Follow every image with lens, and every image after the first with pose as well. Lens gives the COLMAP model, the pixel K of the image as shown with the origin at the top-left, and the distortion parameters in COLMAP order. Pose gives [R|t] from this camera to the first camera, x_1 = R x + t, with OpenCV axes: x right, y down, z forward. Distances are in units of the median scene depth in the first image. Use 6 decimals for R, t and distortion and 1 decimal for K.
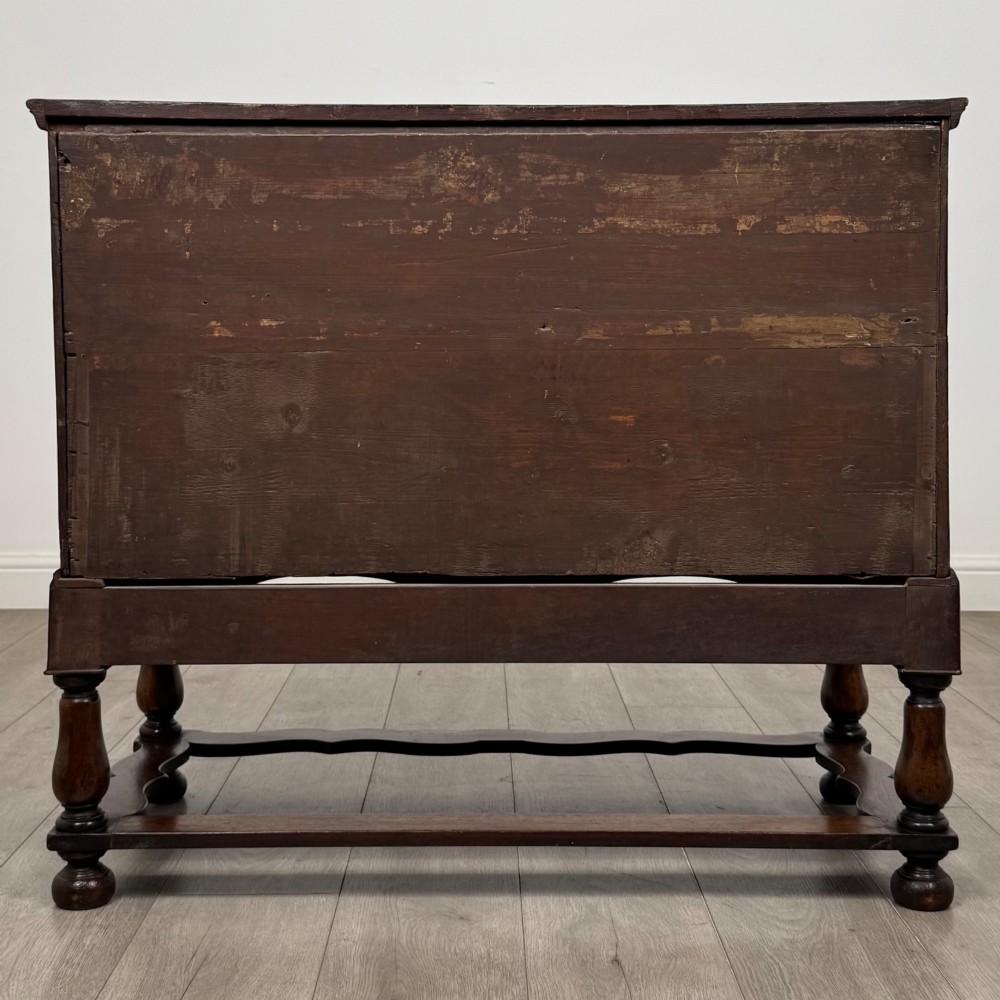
lens RADIAL K [[1321.8, 0, 500.0], [0, 1321.8, 500.0], [0, 0, 1]] dist [0.081607, -0.012512]
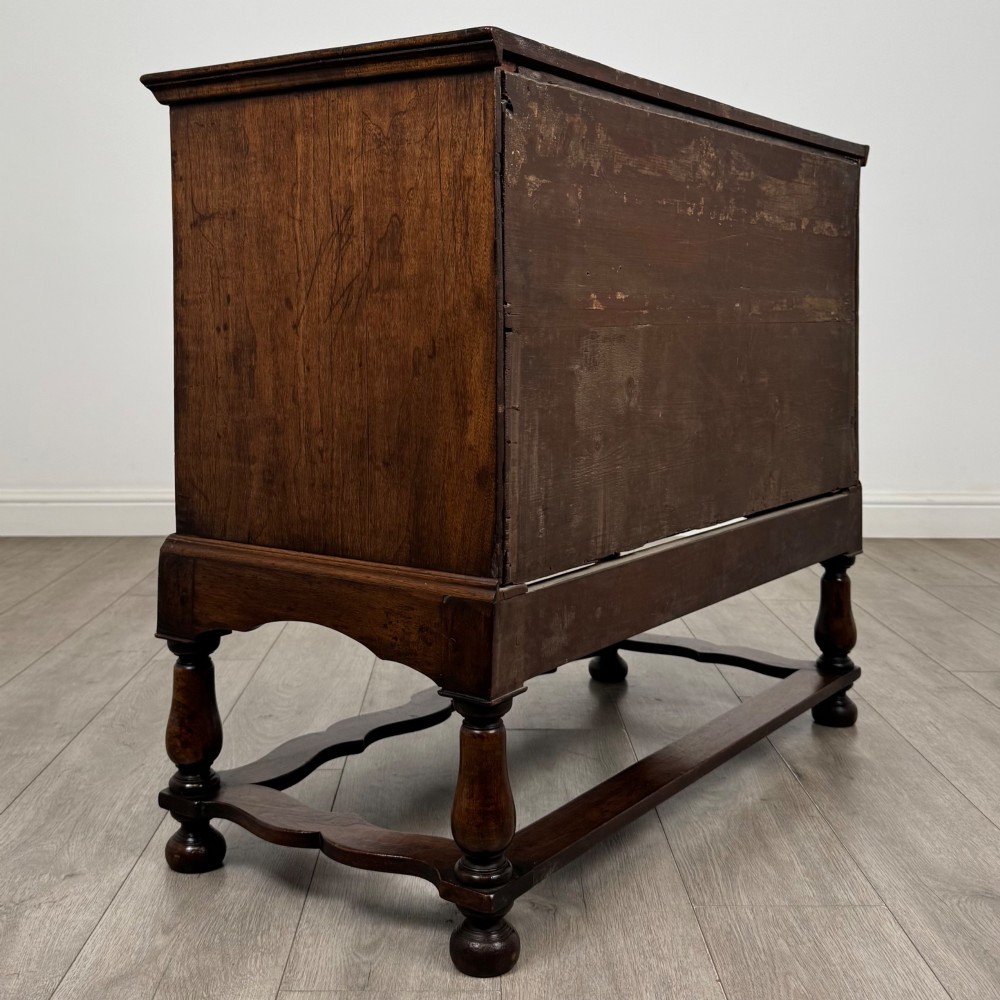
lens RADIAL K [[1321.8, 0, 500.0], [0, 1321.8, 500.0], [0, 0, 1]] dist [0.081607, -0.012512]
pose [[0.561004, -0.108507, 0.820671, -1.049913], [0.101322, 0.992919, 0.062018, -0.053129], [-0.821589, 0.048359, 0.568026, 0.521829]]
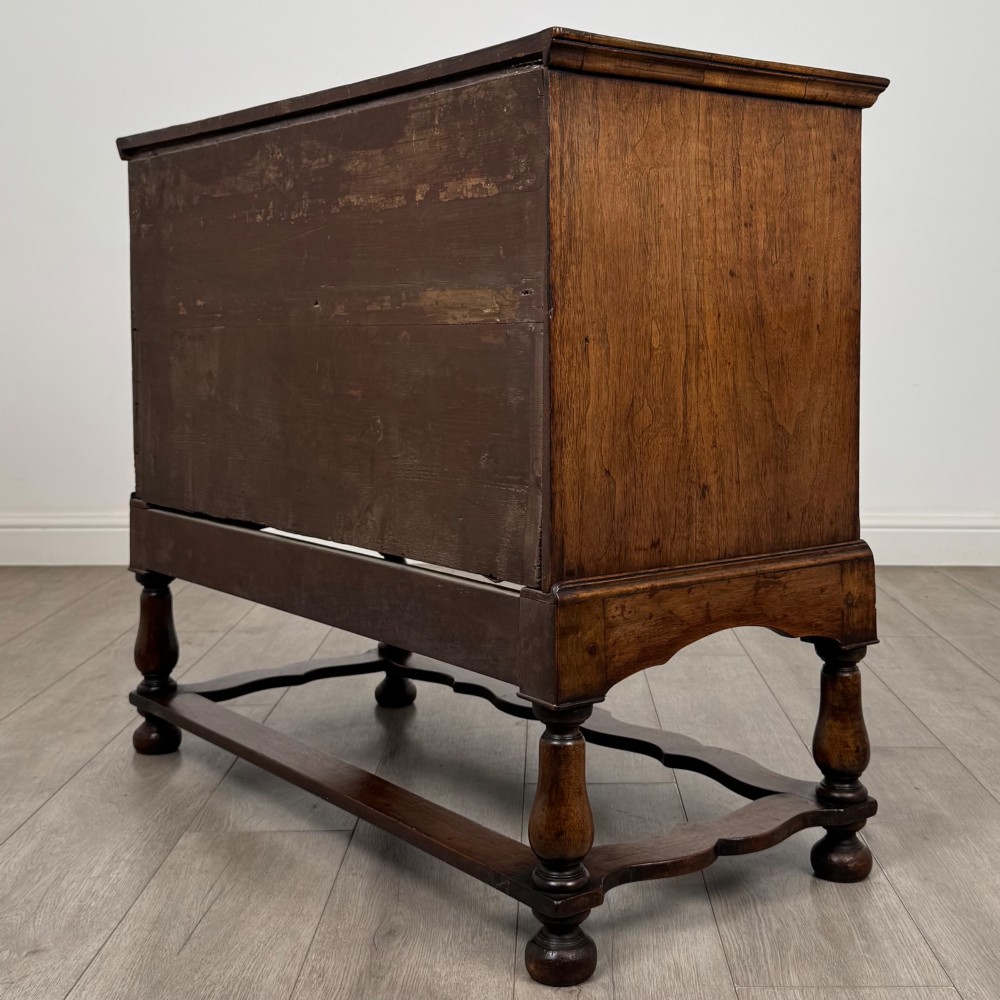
lens RADIAL K [[1458.2, 0, 503.2], [0, 1458.2, 520.6], [0, 0, 1]] dist [0.073122, 0.340870]
pose [[0.606085, 0.104065, -0.788563, 1.067911], [-0.098631, 0.993586, 0.055314, -0.037711], [0.789261, 0.044252, 0.612462, 0.408210]]
